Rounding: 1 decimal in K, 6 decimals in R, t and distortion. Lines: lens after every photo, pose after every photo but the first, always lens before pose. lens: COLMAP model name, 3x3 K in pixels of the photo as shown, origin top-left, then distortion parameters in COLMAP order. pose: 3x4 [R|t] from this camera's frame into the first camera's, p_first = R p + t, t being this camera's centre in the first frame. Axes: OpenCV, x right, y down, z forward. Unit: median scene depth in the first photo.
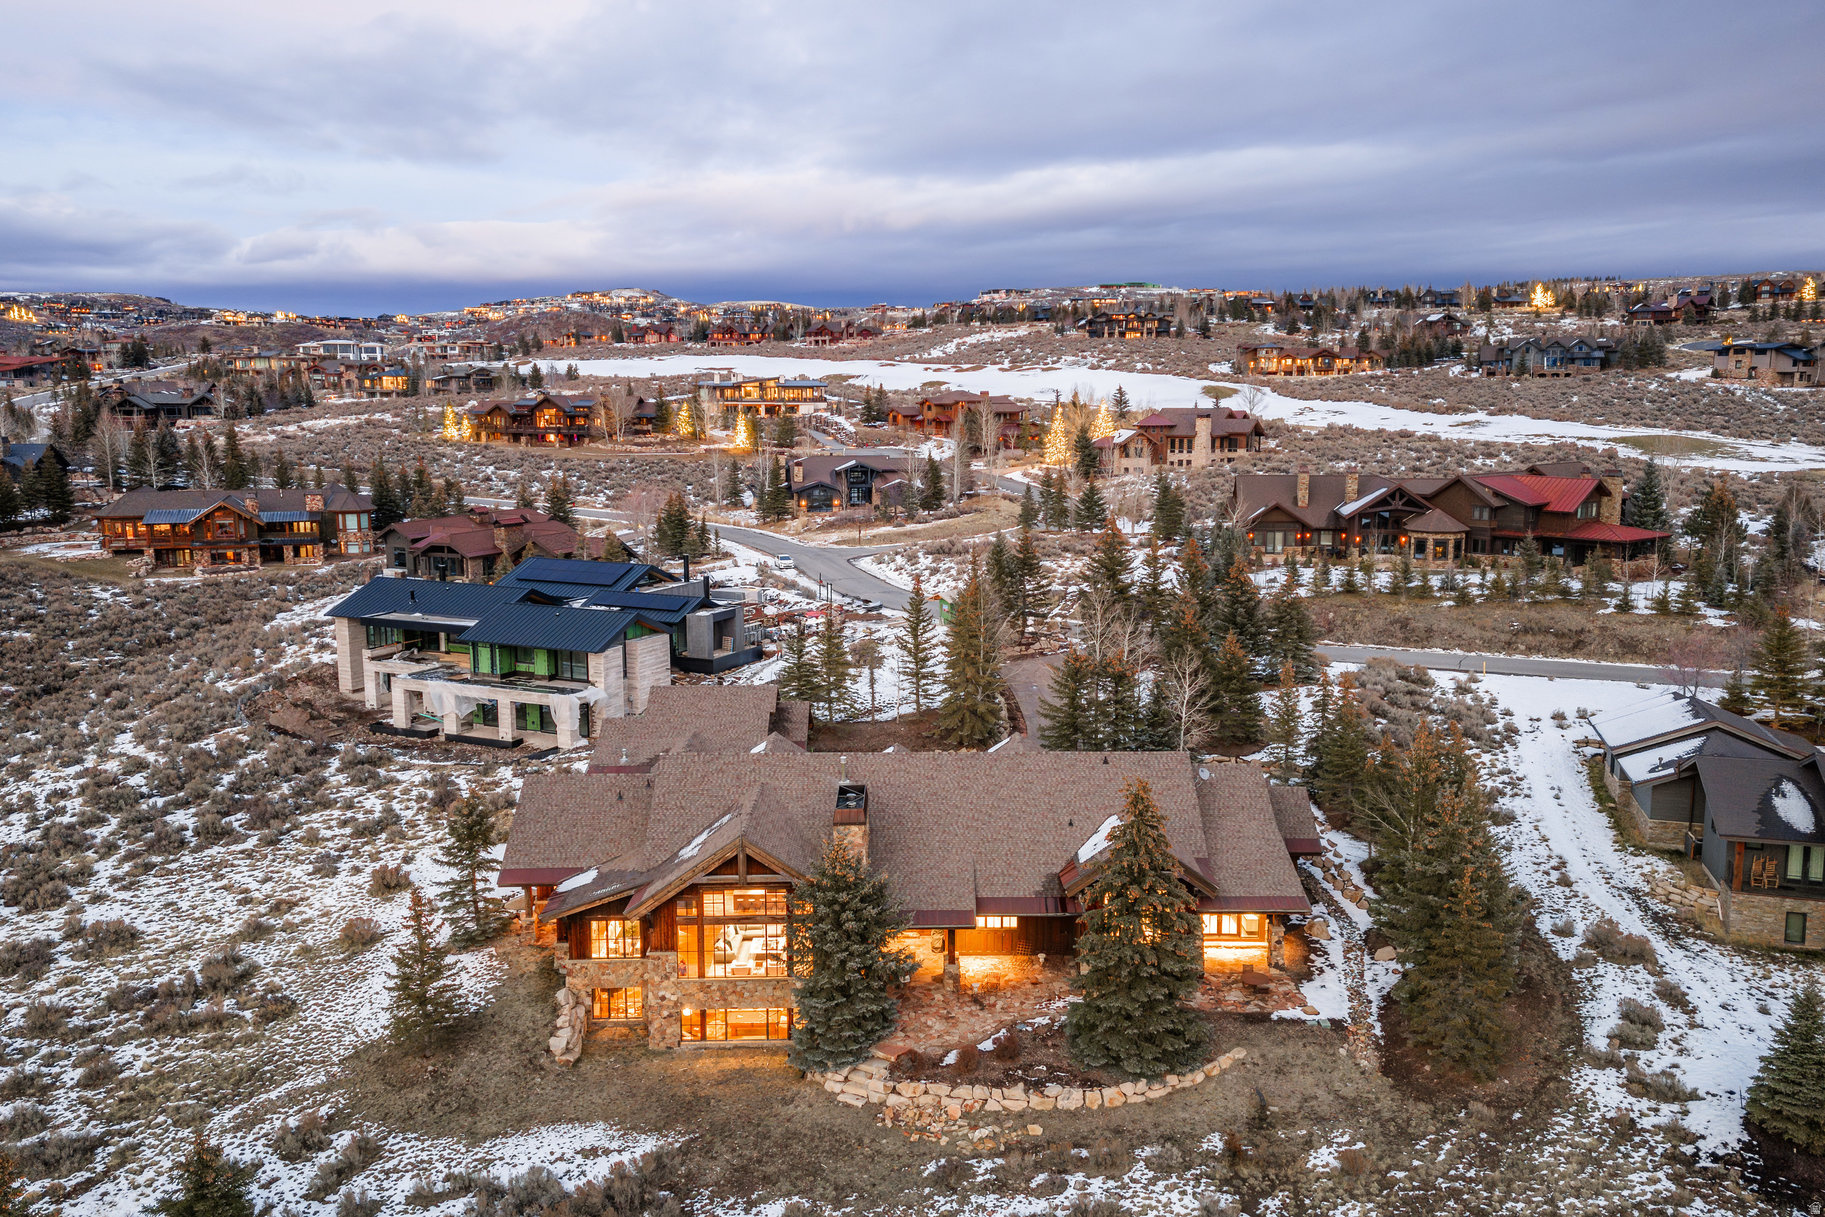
lens RADIAL K [[1538.7, 0, 912.5], [0, 1538.7, 608.5], [0, 0, 1]] dist [0.096266, 0.005594]
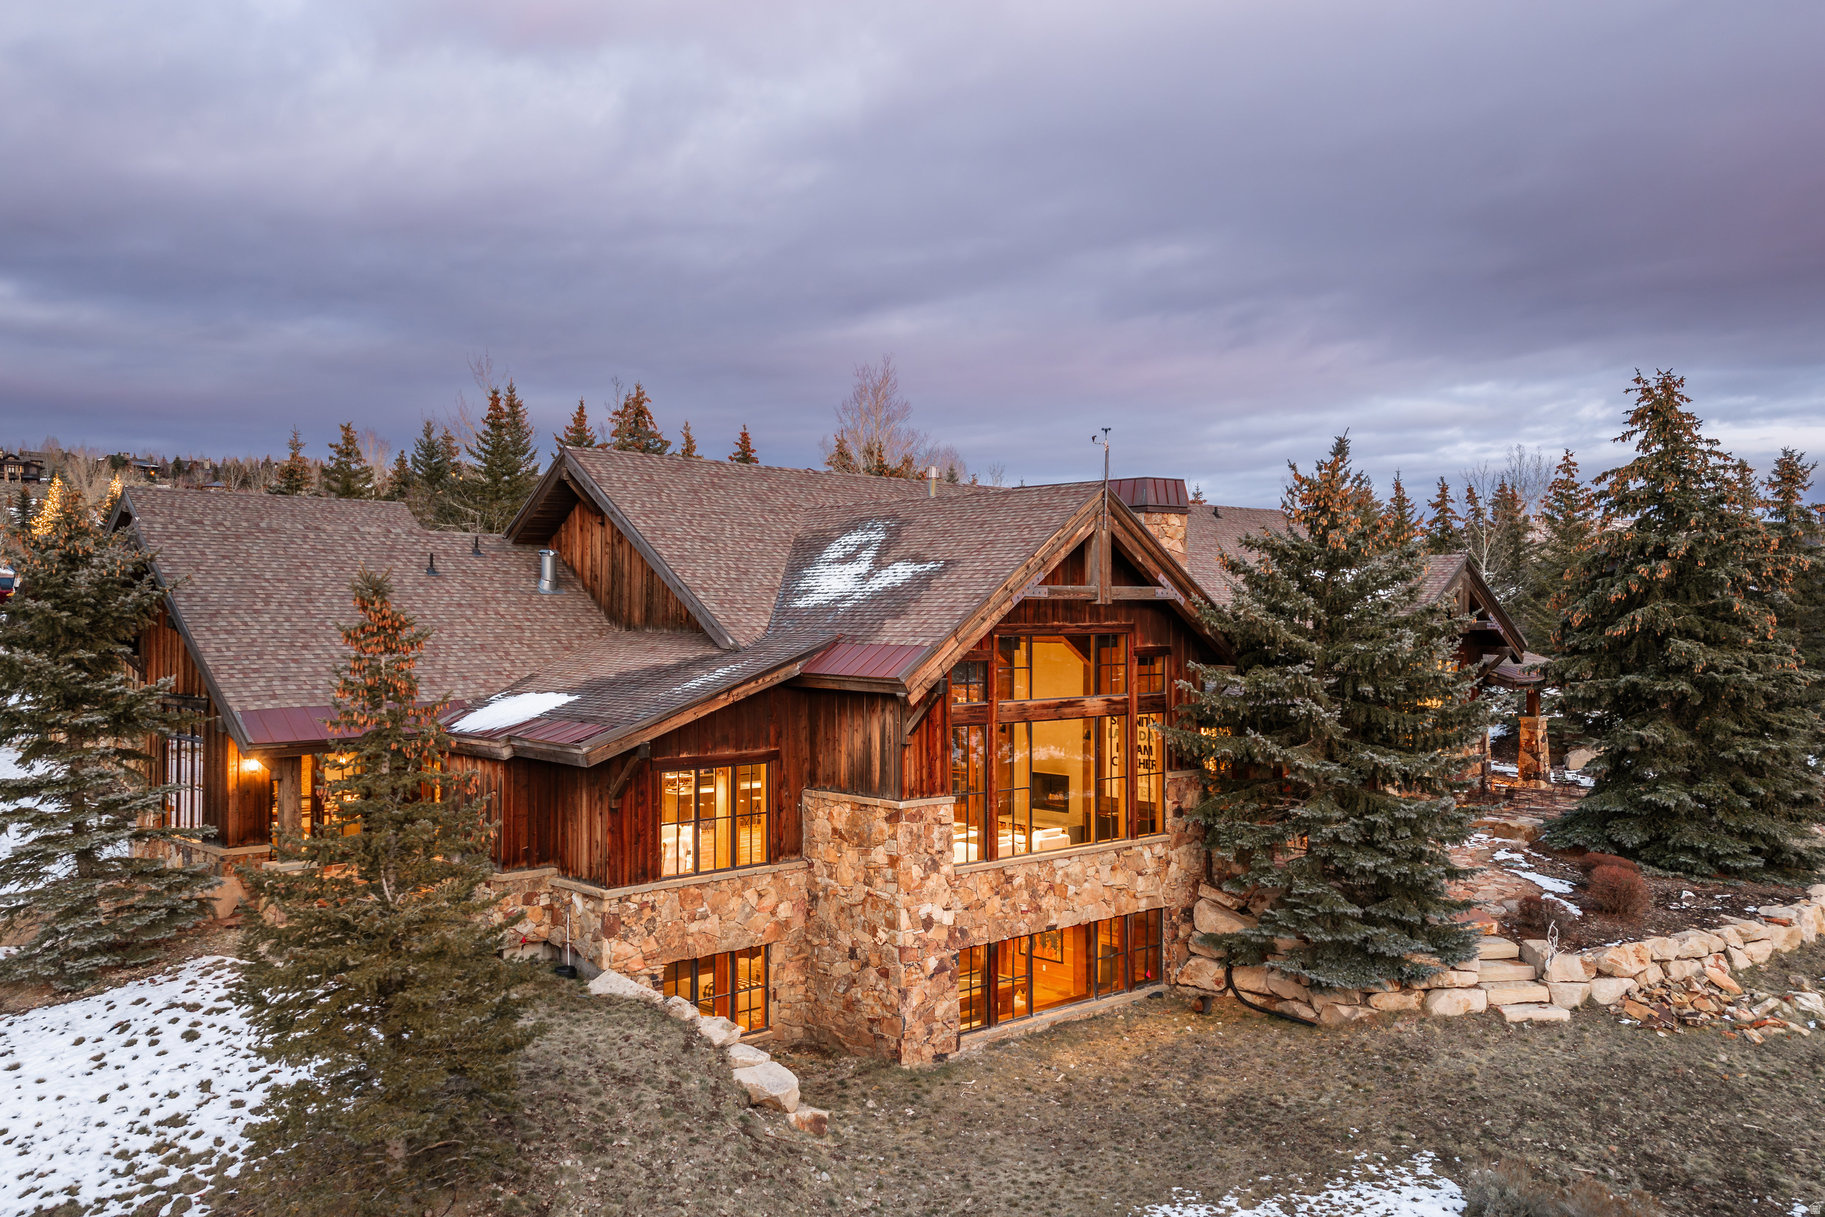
lens RADIAL K [[1530.4, 0, 919.3], [0, 1530.4, 605.9], [0, 0, 1]] dist [0.098287, 0.002192]
pose [[0.737769, 0.004156, 0.675040, -0.435473], [0.098412, 0.988636, -0.113643, 0.224607], [-0.667841, 0.150274, 0.728976, 0.738353]]
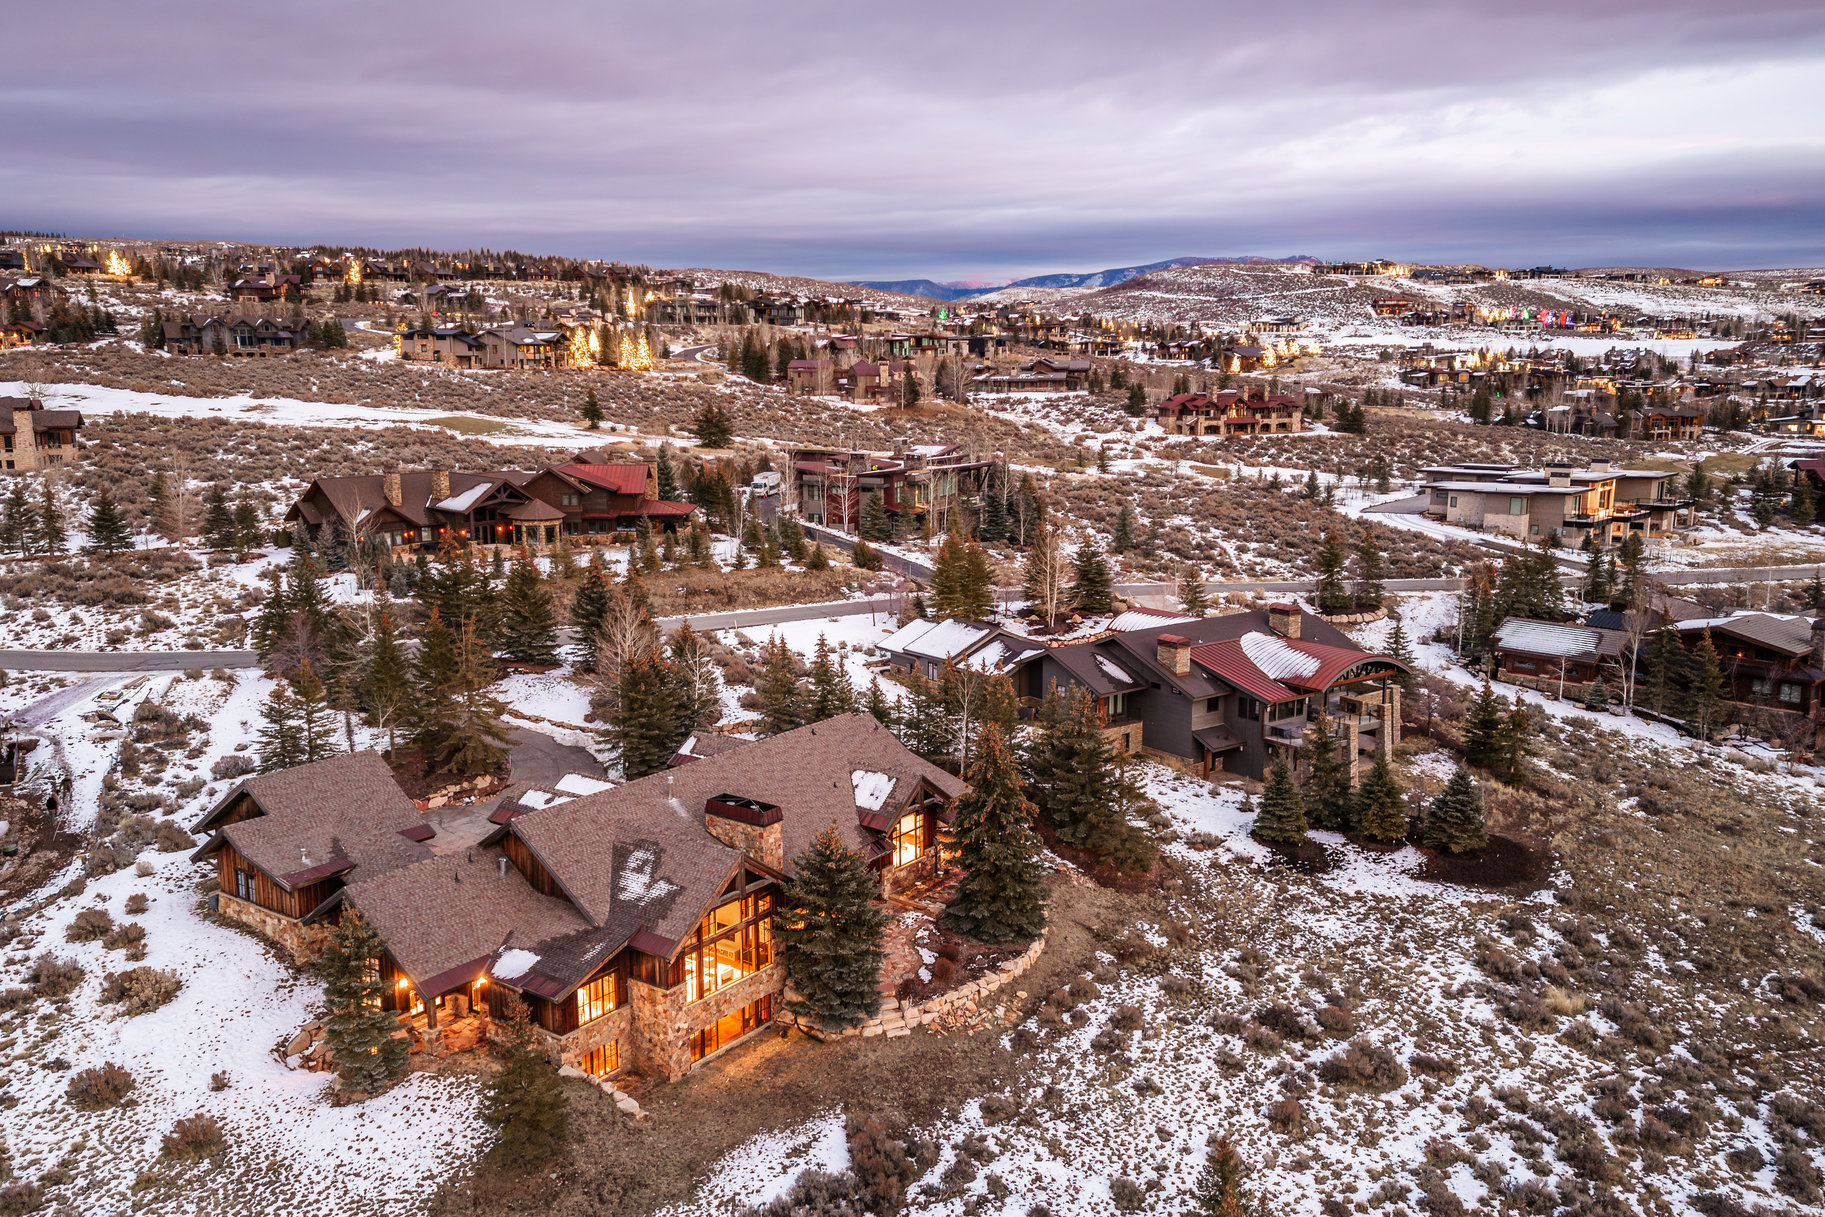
lens RADIAL K [[1538.7, 0, 912.5], [0, 1538.7, 608.5], [0, 0, 1]] dist [0.096266, 0.005594]
pose [[0.602259, -0.141949, 0.785579, -0.884539], [0.122571, 0.988838, 0.084708, -0.105254], [-0.788835, 0.045273, 0.612935, 0.223358]]
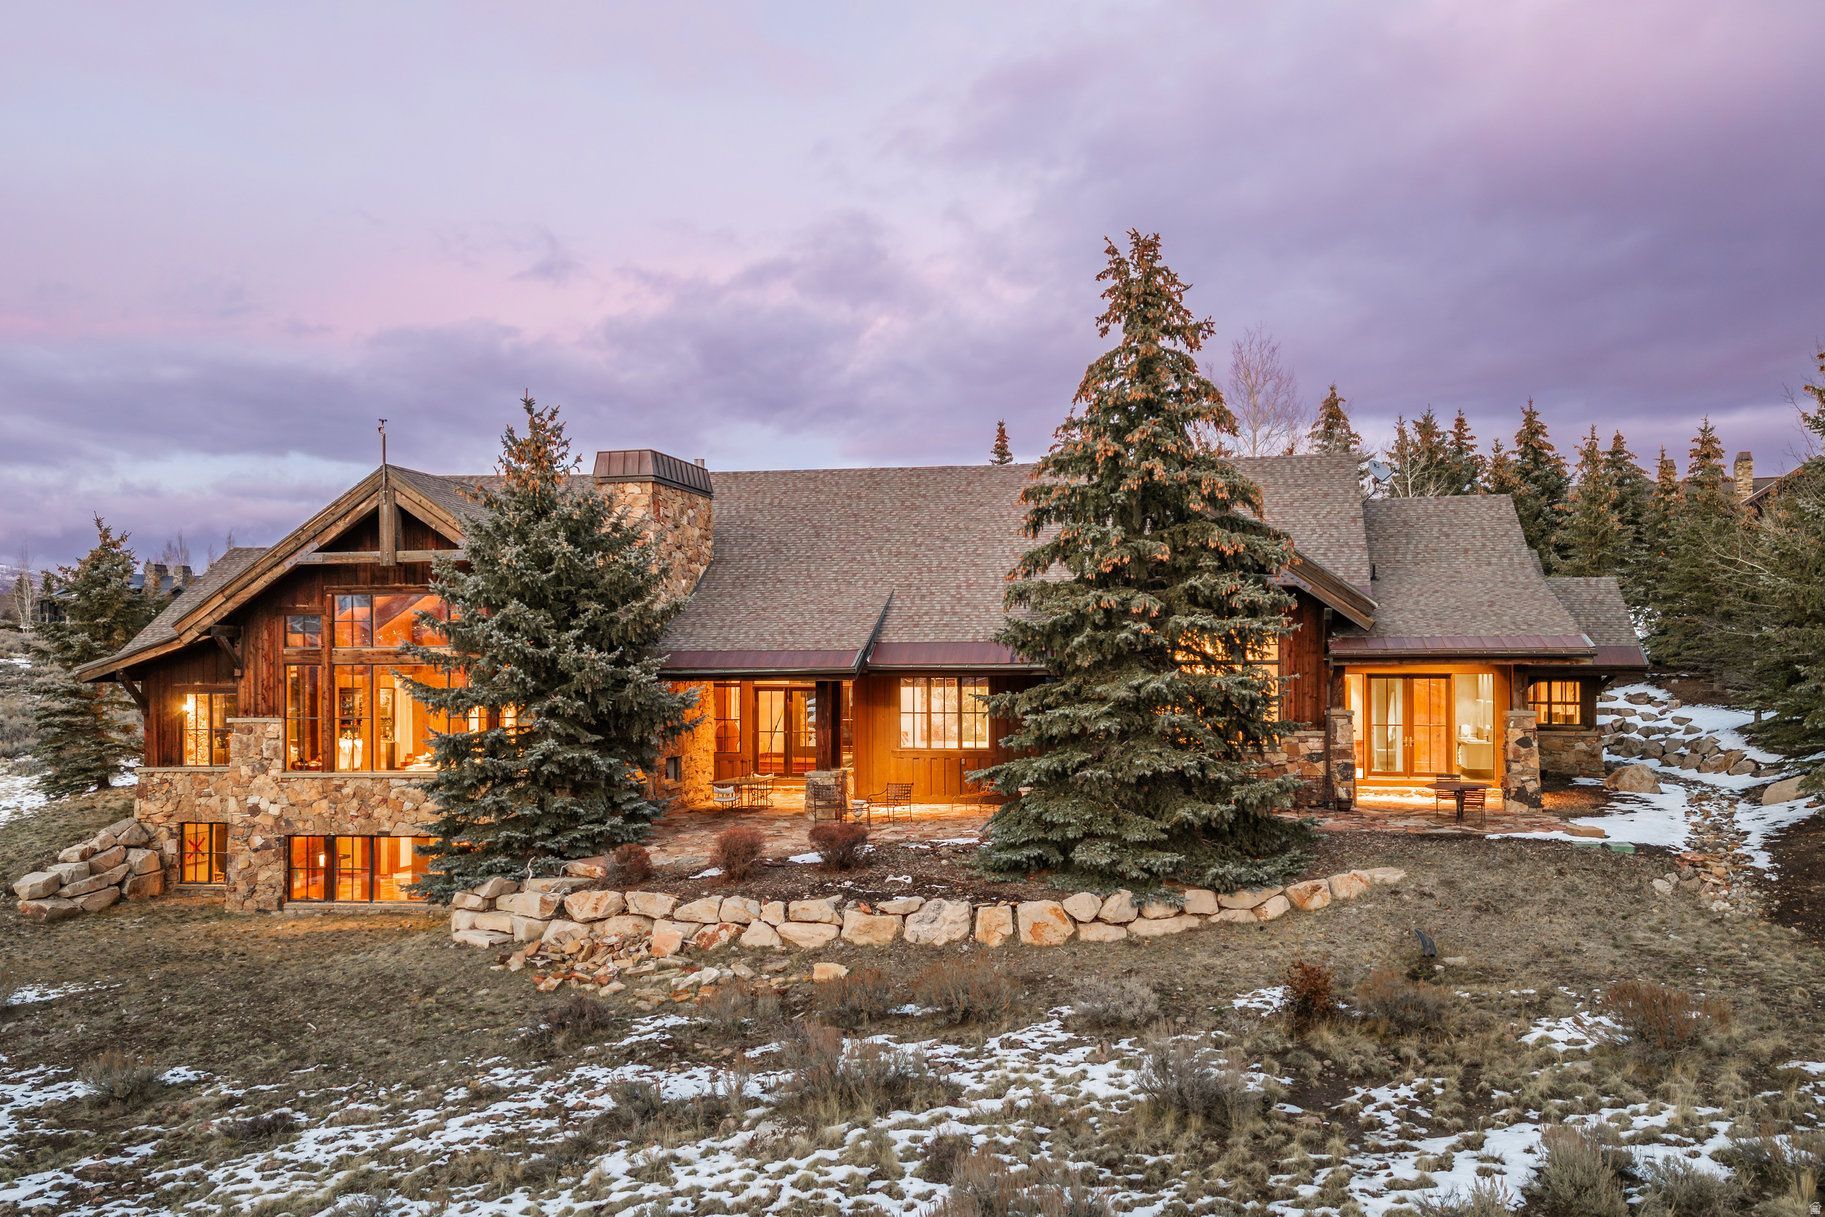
lens RADIAL K [[1606.6, 0, 920.1], [0, 1606.6, 660.5], [0, 0, 1]] dist [0.107776, -0.005015]
pose [[0.979172, -0.006592, -0.202926, 0.171048], [-0.025071, 0.987898, -0.153063, 0.289983], [0.201479, 0.154963, 0.967157, 0.532241]]
